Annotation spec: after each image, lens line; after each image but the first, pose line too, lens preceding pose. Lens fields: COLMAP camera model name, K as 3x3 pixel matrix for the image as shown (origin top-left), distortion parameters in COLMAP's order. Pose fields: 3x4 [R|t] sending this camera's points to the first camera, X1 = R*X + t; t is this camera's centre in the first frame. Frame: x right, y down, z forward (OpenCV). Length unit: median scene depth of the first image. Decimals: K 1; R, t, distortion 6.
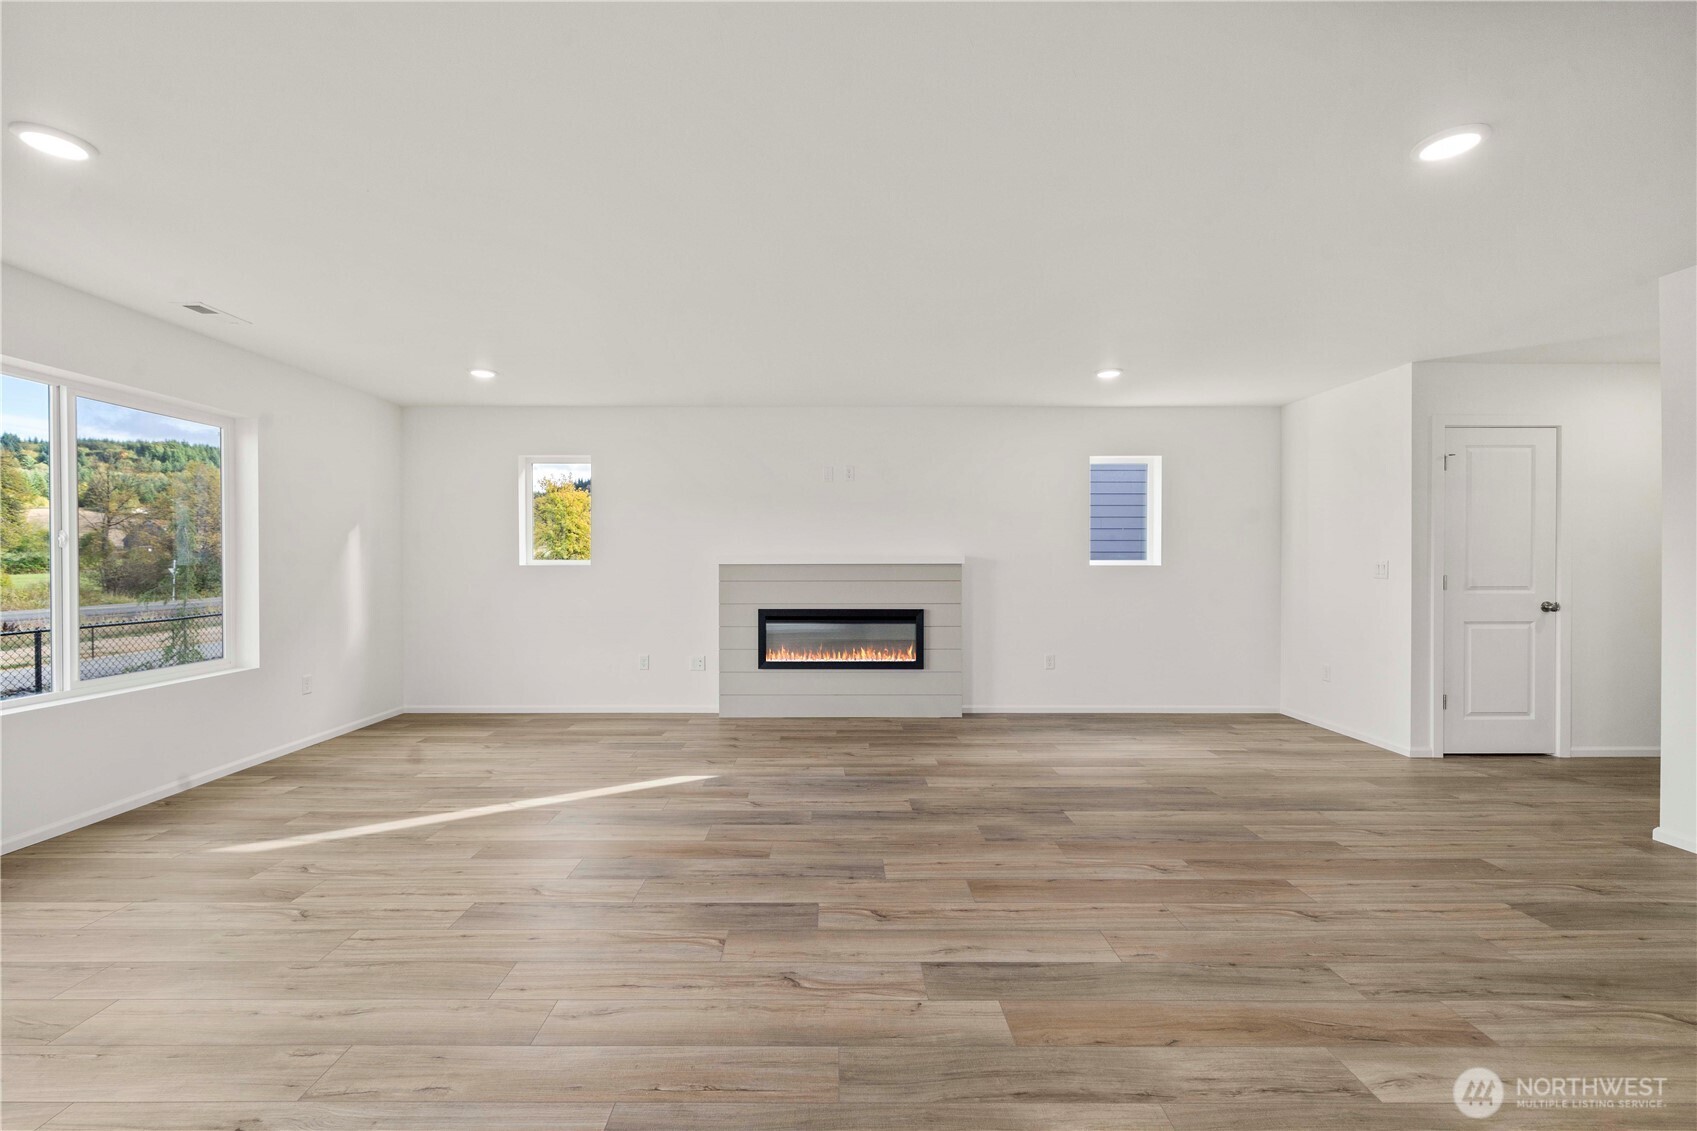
lens RADIAL K [[676.1, 0, 841.6], [0, 676.1, 558.6], [0, 0, 1]] dist [0.000229, 0.000112]
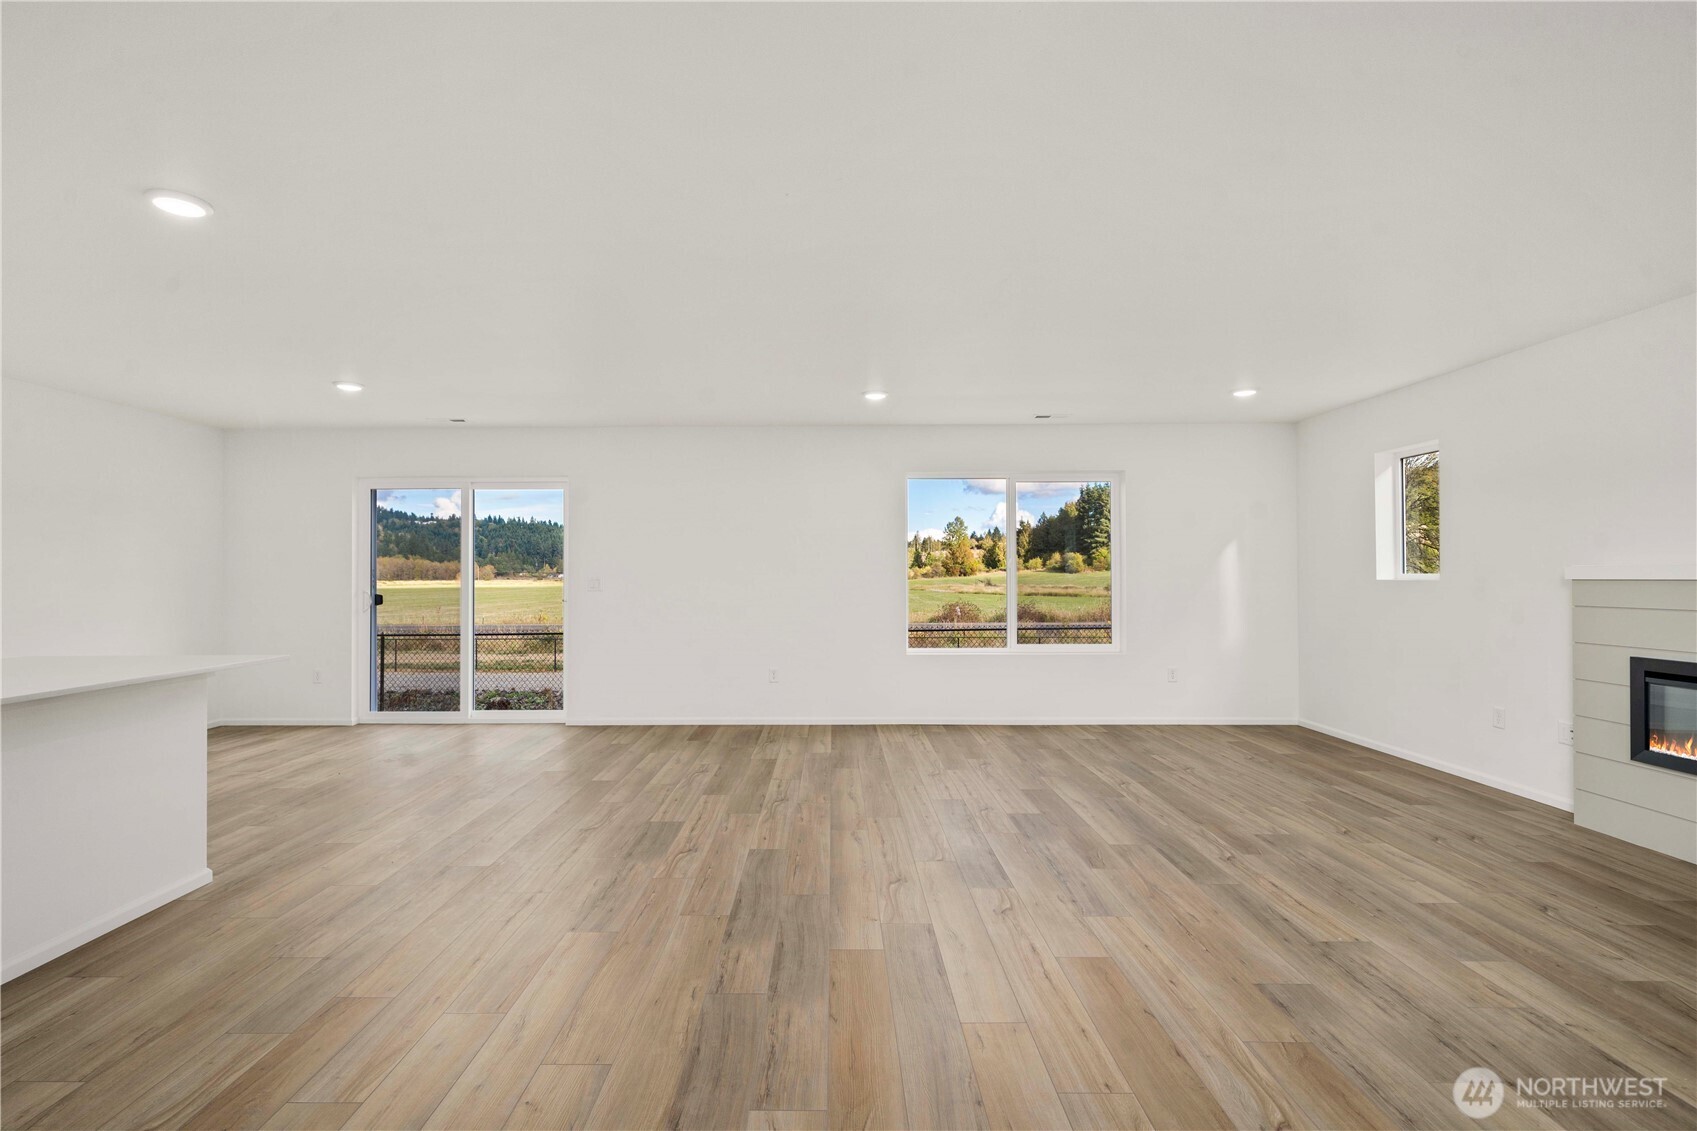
lens RADIAL K [[794.0, 0, 838.7], [0, 794.0, 560.7], [0, 0, 1]] dist [0.002654, 0.000870]
pose [[0.006503, -0.018080, -0.999815, 0.823732], [0.006370, 0.999817, -0.018038, -0.000235], [0.999959, -0.006251, 0.006617, 0.462927]]
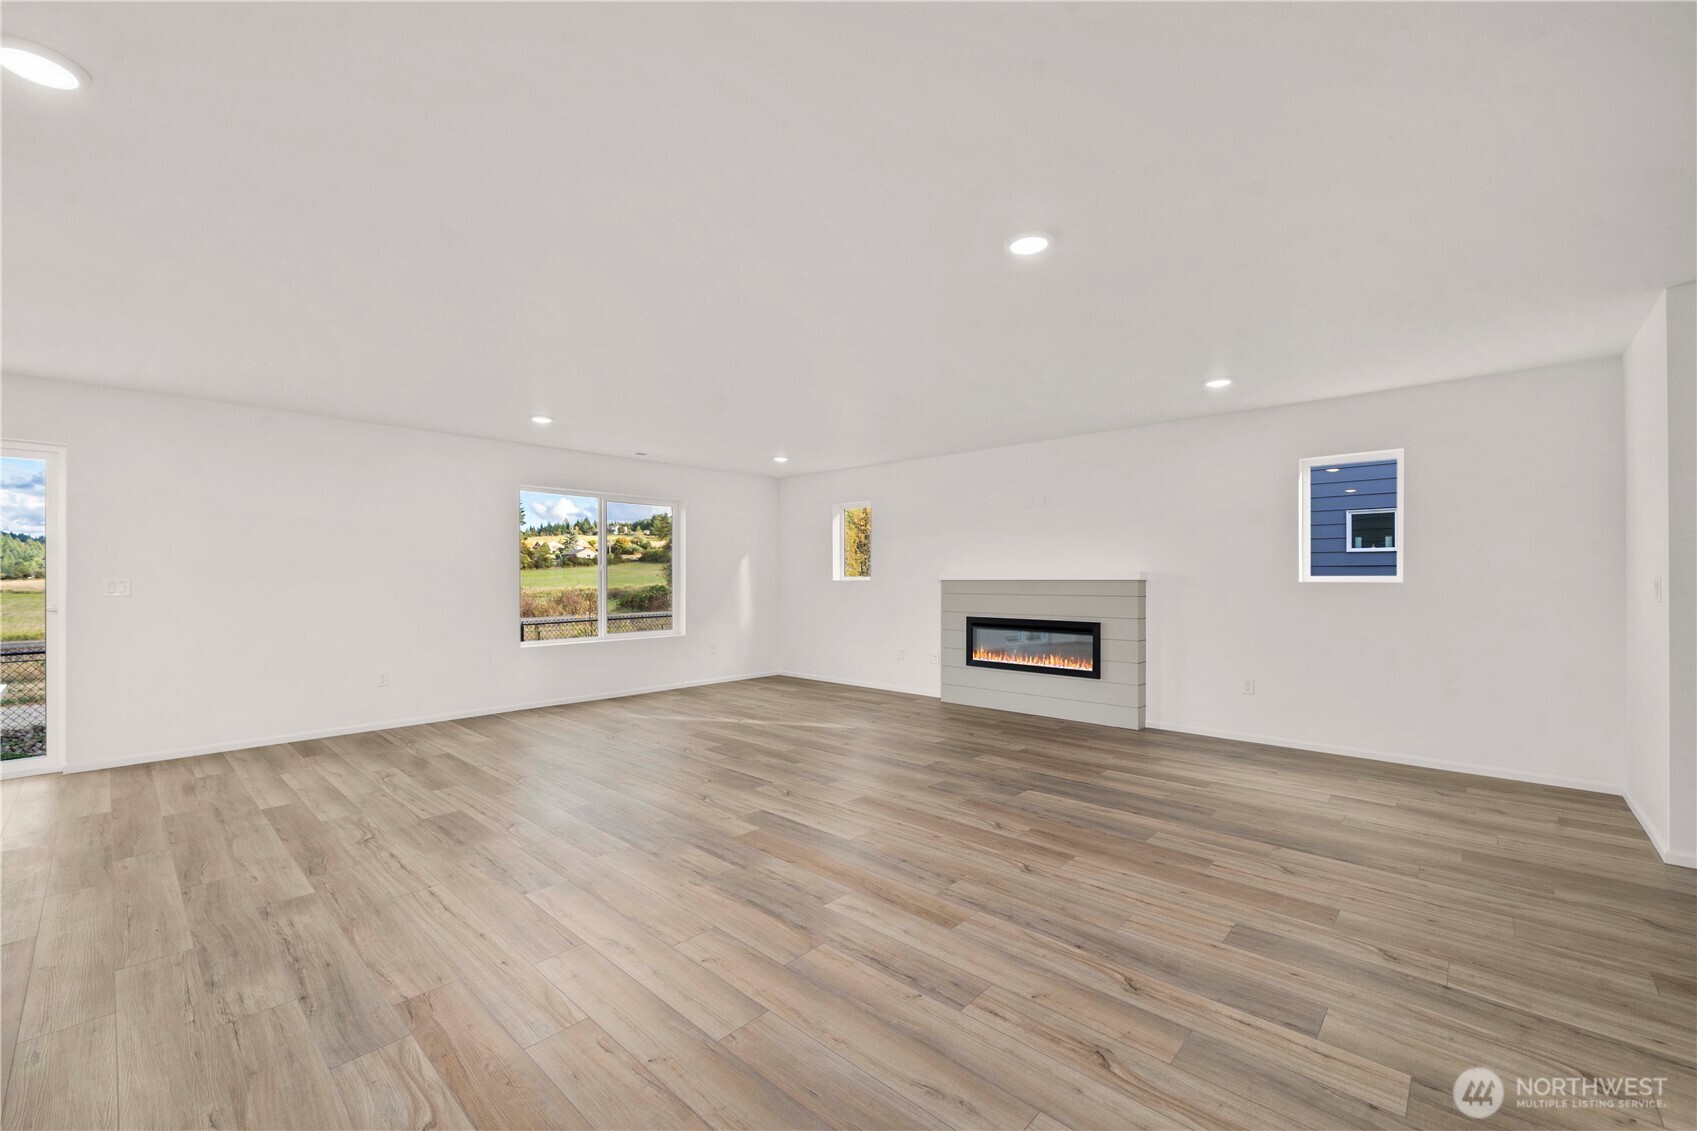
lens RADIAL K [[676.1, 0, 852.9], [0, 676.1, 575.7], [0, 0, 1]] dist [0.000229, 0.000112]
pose [[0.742476, -0.002572, -0.669868, 0.802151], [0.003611, 0.999993, 0.000163, -0.000432], [0.669863, -0.002540, 0.742480, -0.070708]]
